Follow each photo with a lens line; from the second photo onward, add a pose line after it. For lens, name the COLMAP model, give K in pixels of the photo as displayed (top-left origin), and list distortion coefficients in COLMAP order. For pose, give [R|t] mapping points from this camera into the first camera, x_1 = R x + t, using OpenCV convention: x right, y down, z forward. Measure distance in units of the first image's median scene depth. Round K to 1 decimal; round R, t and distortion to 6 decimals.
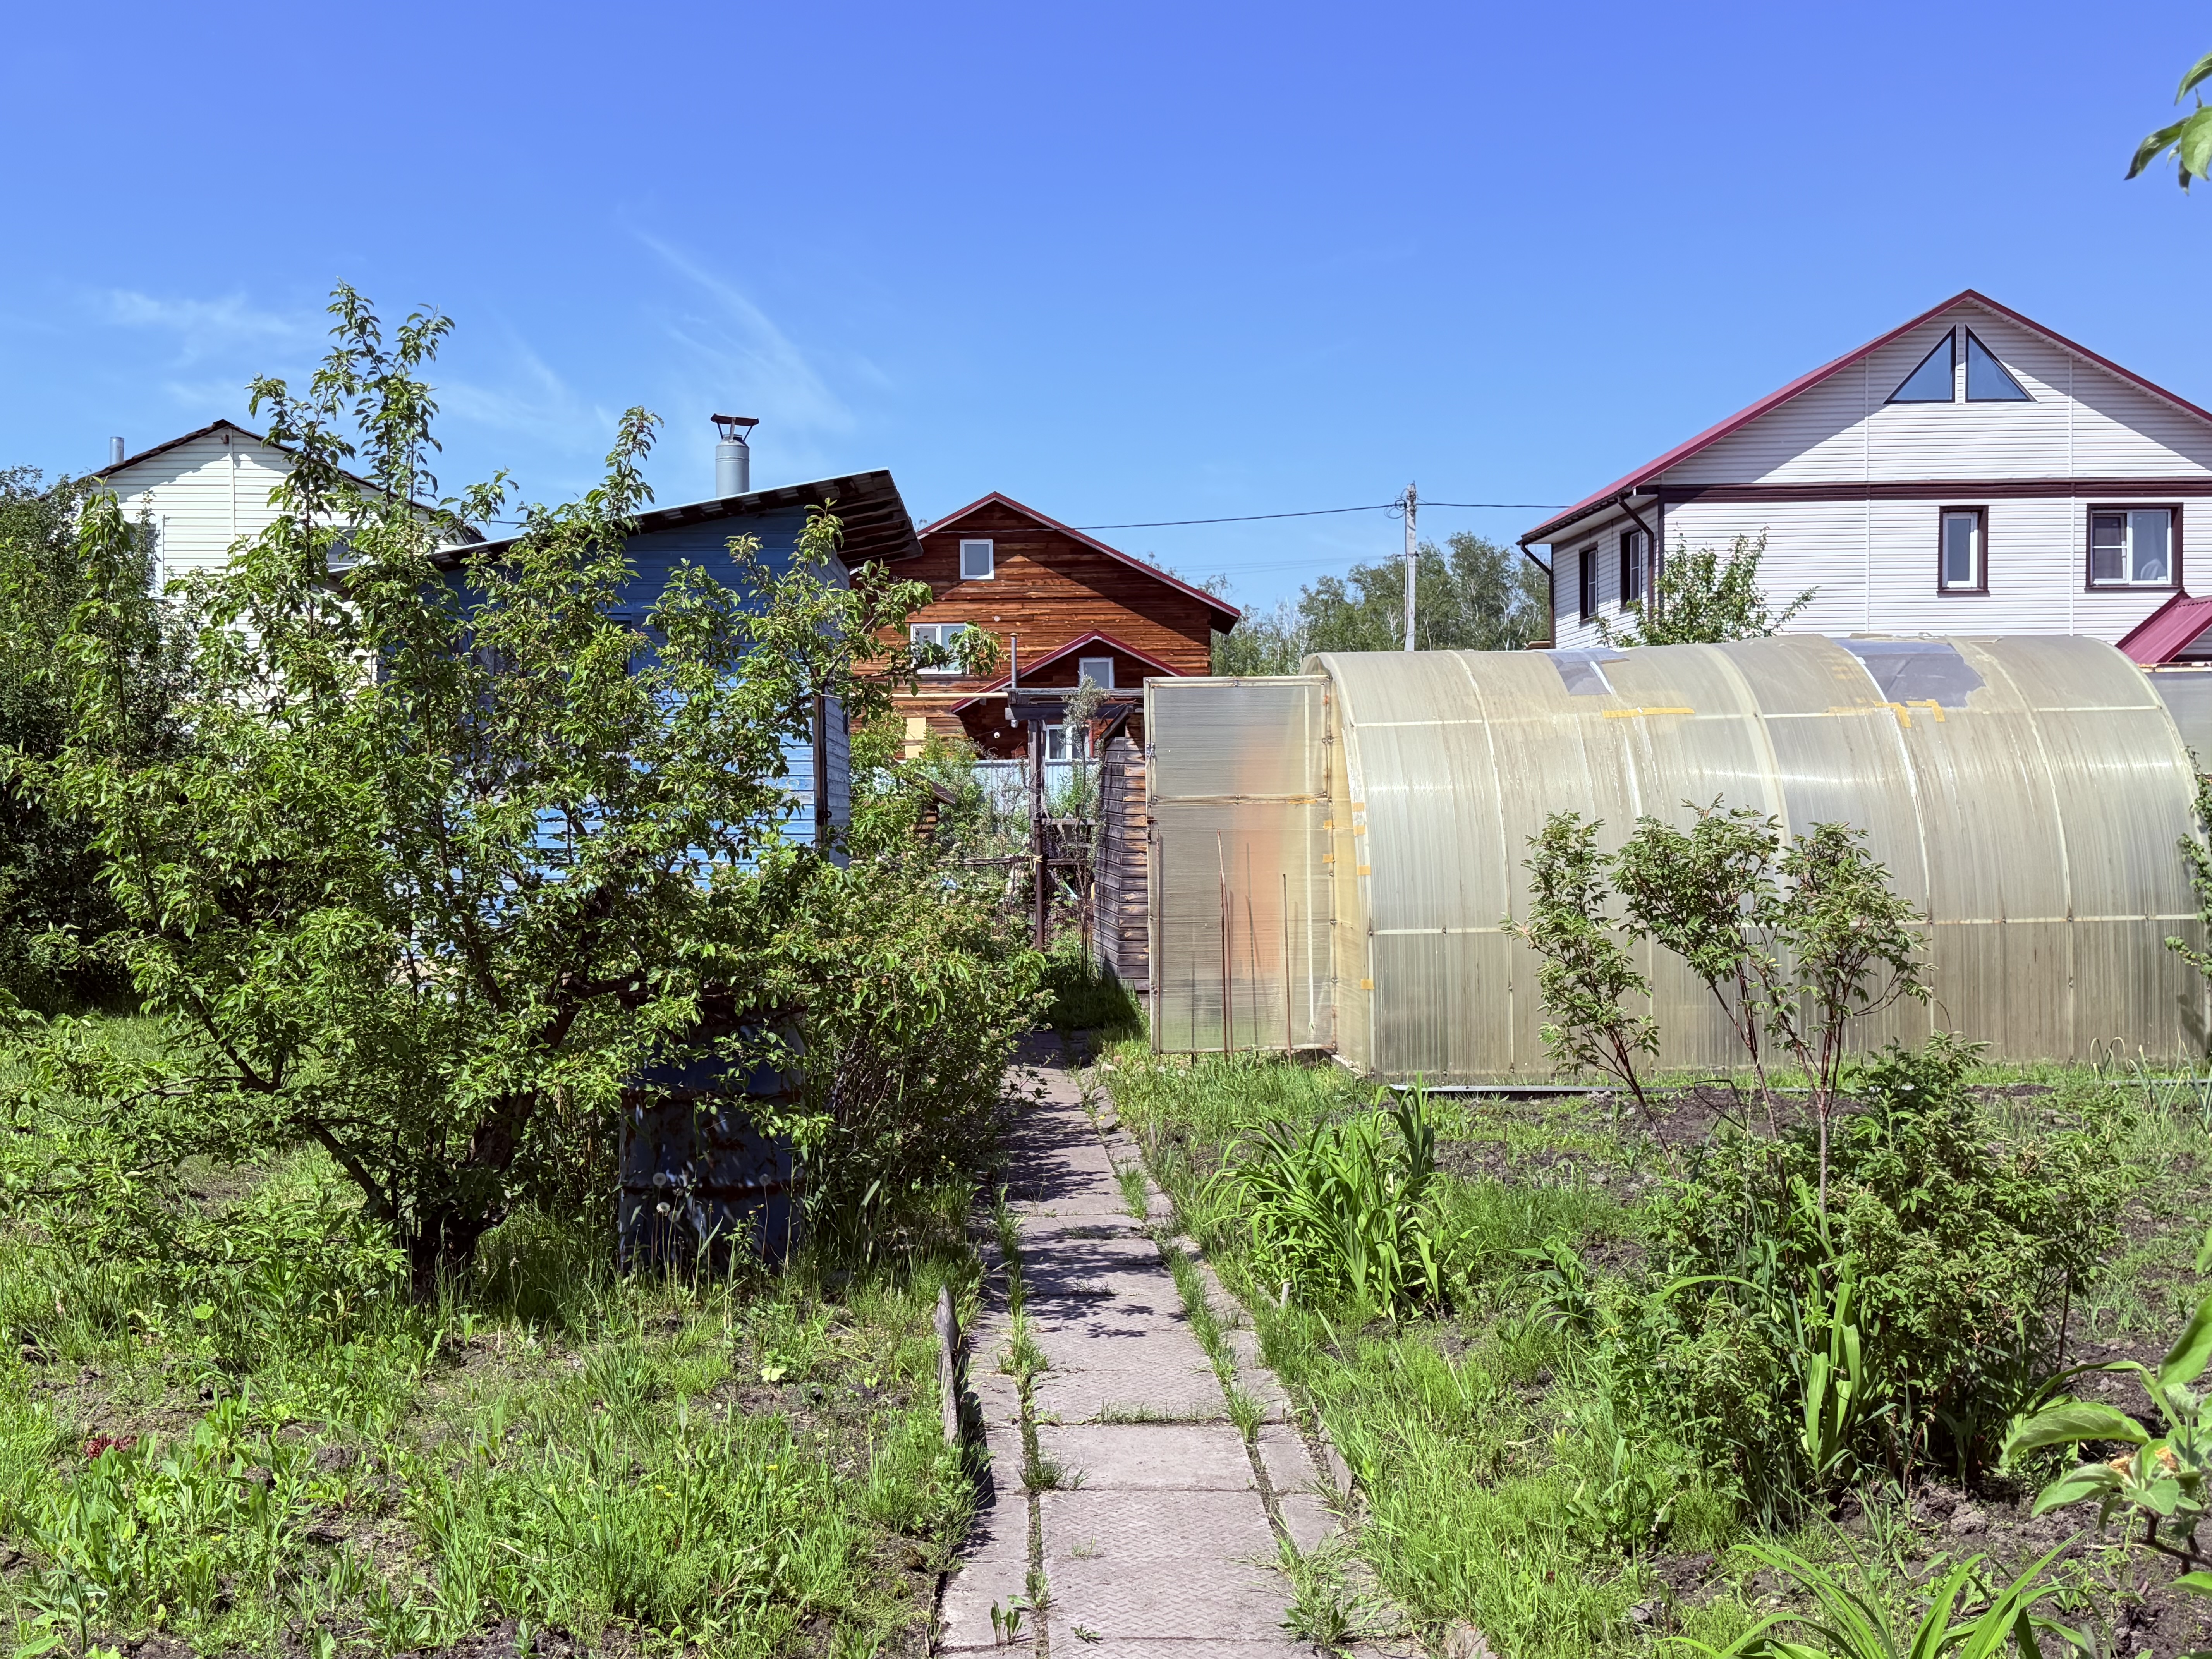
lens RADIAL K [[2466.2, 0, 1106.0], [0, 2466.2, 829.5], [0, 0, 1]] dist [0.283084, -0.638660]
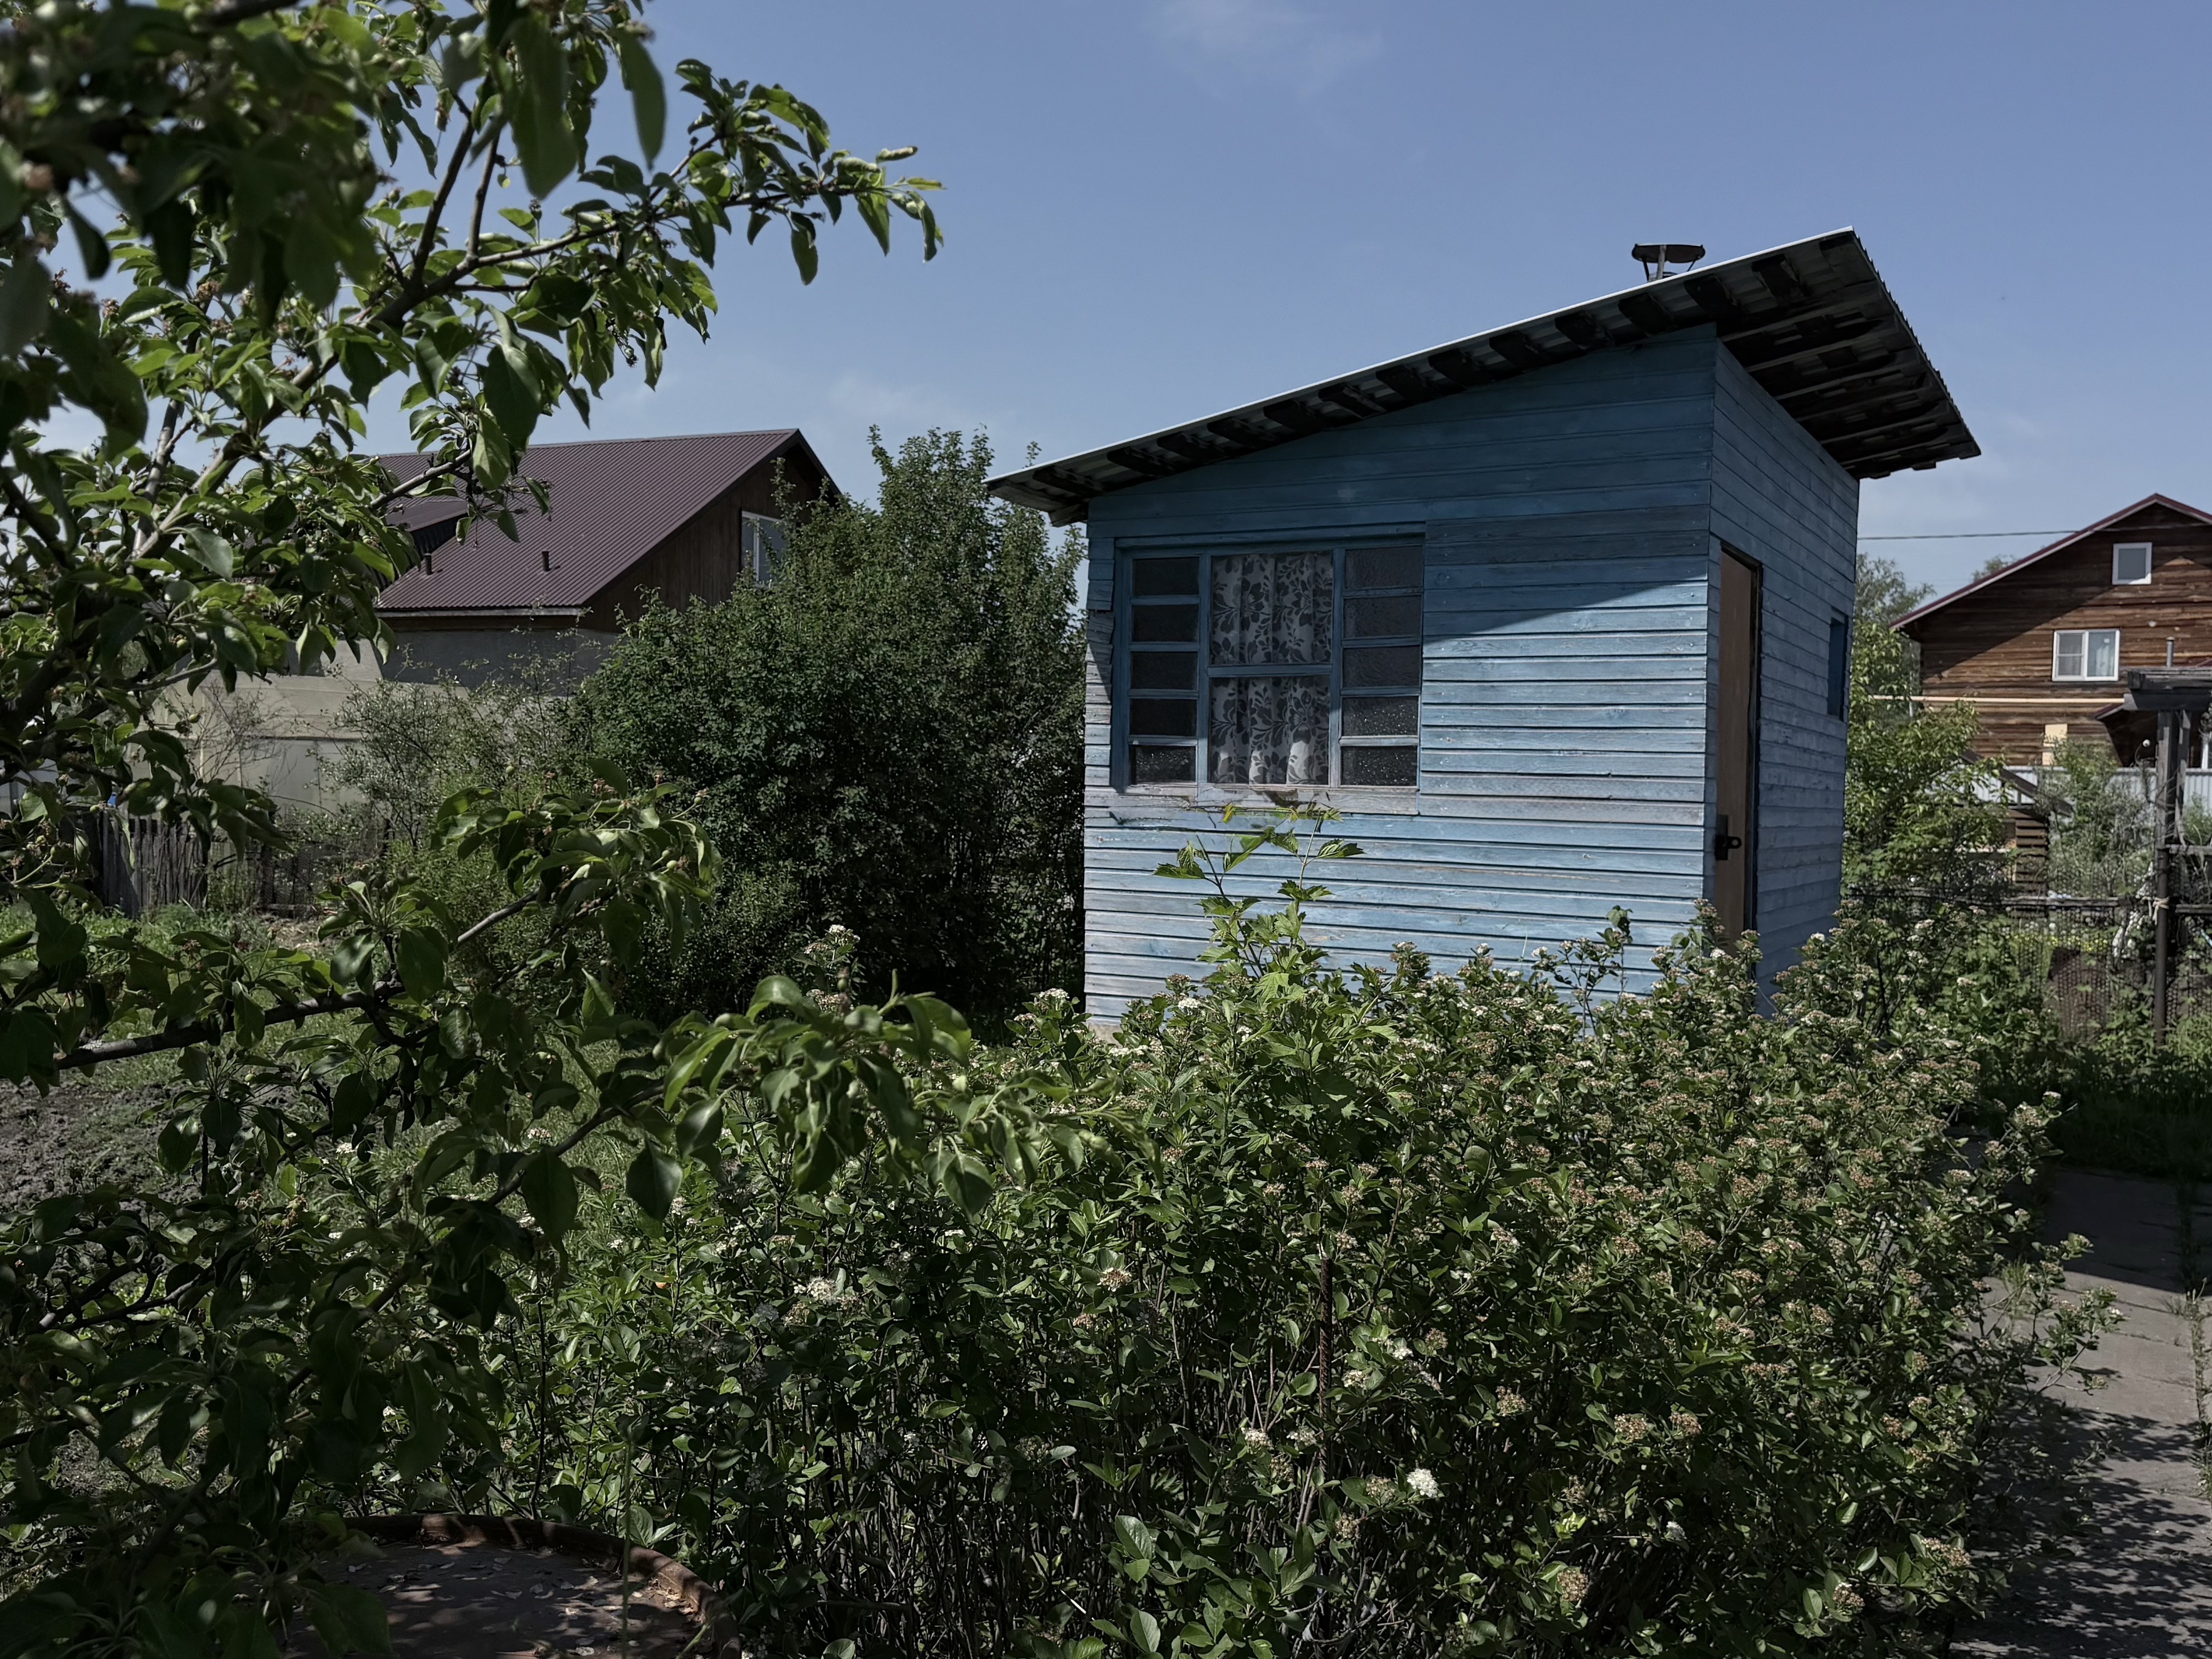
lens RADIAL K [[1997.0, 0, 1106.0], [0, 1997.0, 829.5], [0, 0, 1]] dist [0.003753, -0.001219]
pose [[0.863193, 0.040797, -0.503223, -0.000465], [-0.037058, 0.999161, 0.017437, -0.004352], [0.503513, 0.003597, 0.863980, 0.181840]]
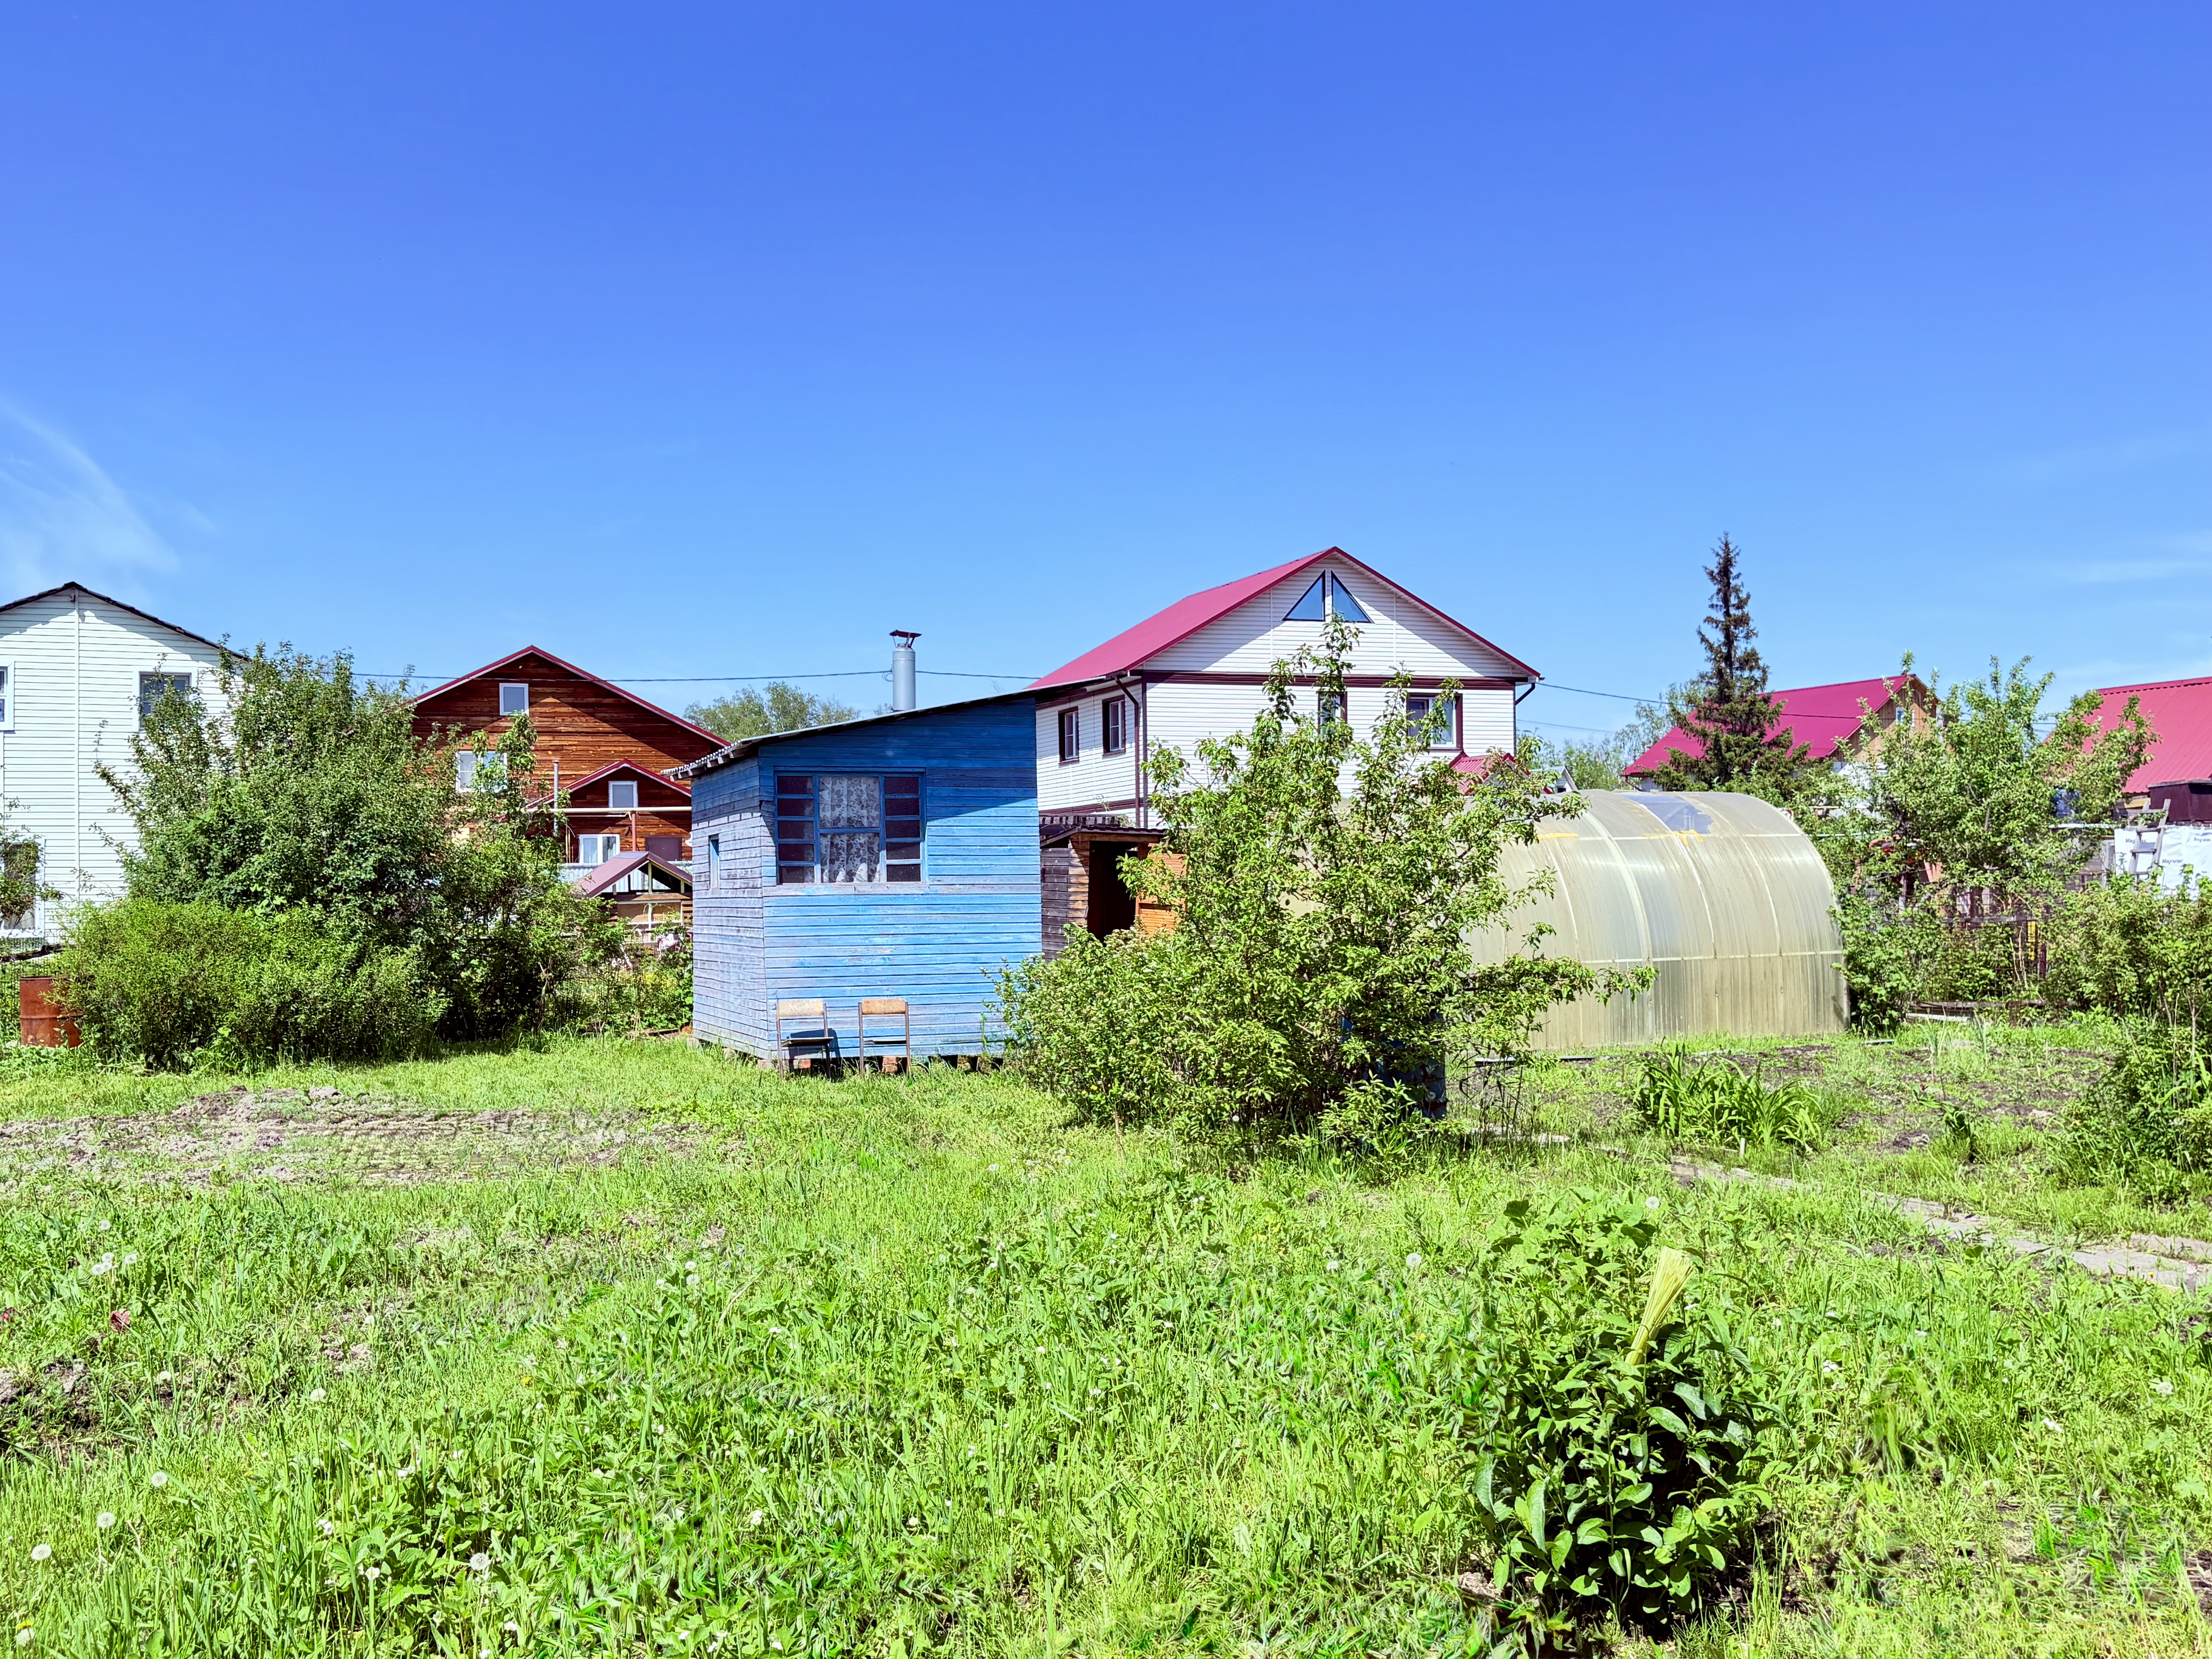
lens RADIAL K [[2006.8, 0, 1106.0], [0, 2006.8, 829.5], [0, 0, 1]] dist [0.140868, 0.001705]
pose [[0.944766, 0.003314, 0.327728, -0.170650], [0.011270, 0.999029, -0.042593, 0.001440], [-0.327551, 0.043934, 0.943812, -0.062590]]
